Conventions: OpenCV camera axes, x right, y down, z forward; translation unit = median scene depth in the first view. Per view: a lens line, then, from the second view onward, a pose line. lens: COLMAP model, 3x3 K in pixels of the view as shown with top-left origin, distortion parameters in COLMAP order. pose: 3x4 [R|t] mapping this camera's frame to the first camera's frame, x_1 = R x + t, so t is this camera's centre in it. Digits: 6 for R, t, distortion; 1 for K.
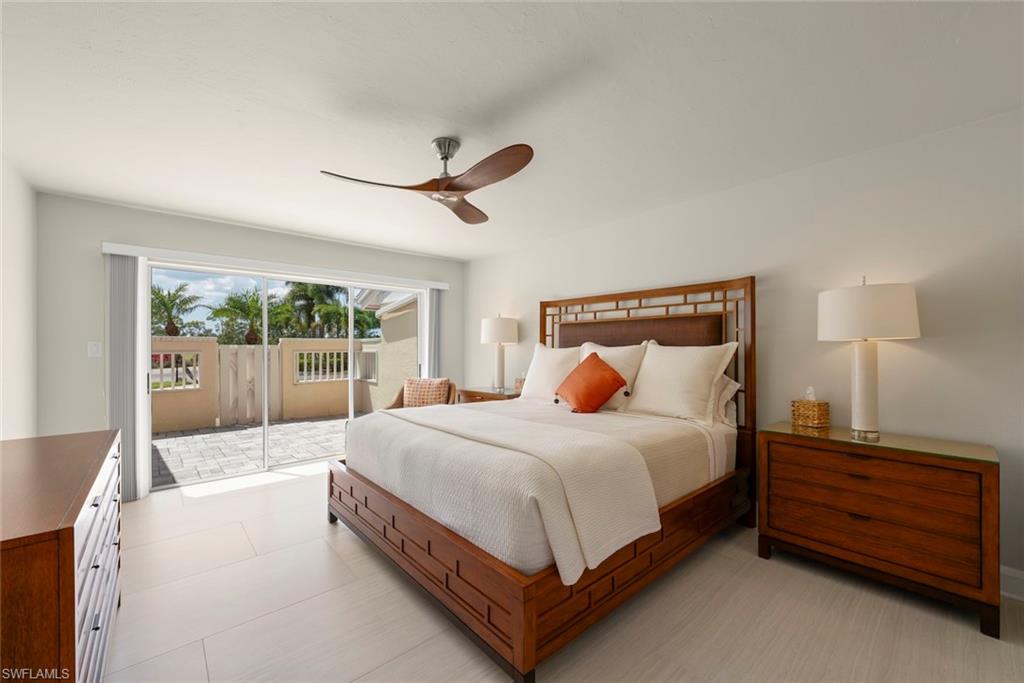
lens RADIAL K [[401.7, 0, 512.0], [0, 401.7, 341.5], [0, 0, 1]] dist [0.000650, 0.000042]
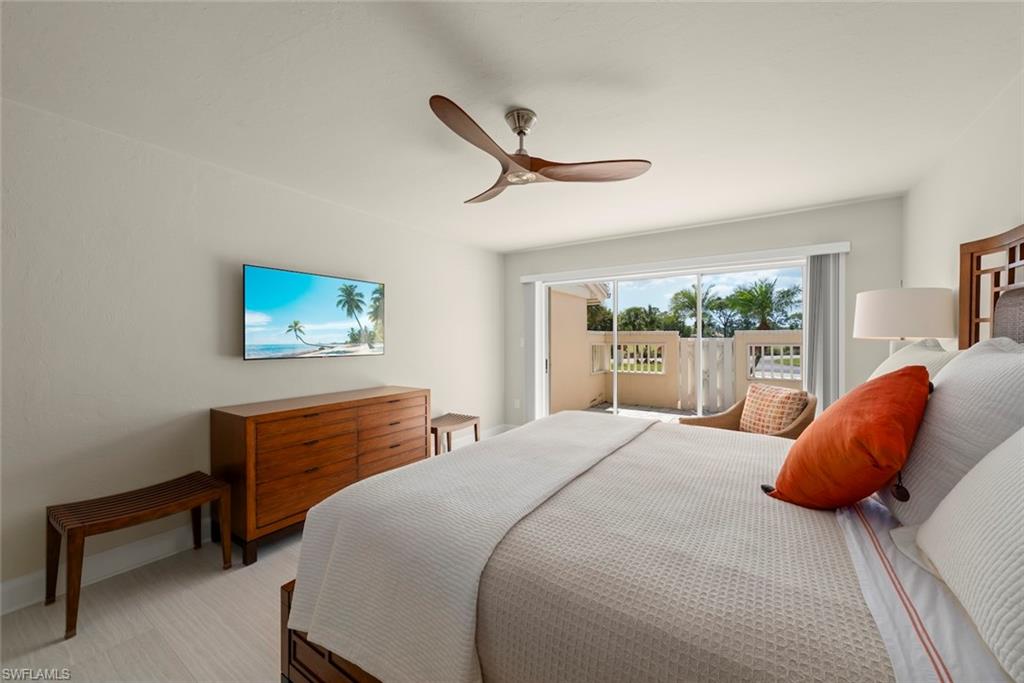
lens RADIAL K [[384.8, 0, 508.9], [0, 384.8, 338.5], [0, 0, 1]] dist [-0.000363, -0.000054]
pose [[0.257687, 0.001103, -0.966228, 0.416383], [0.015962, 0.999858, 0.005398, -0.006605], [0.966097, -0.016814, 0.257633, 0.485325]]
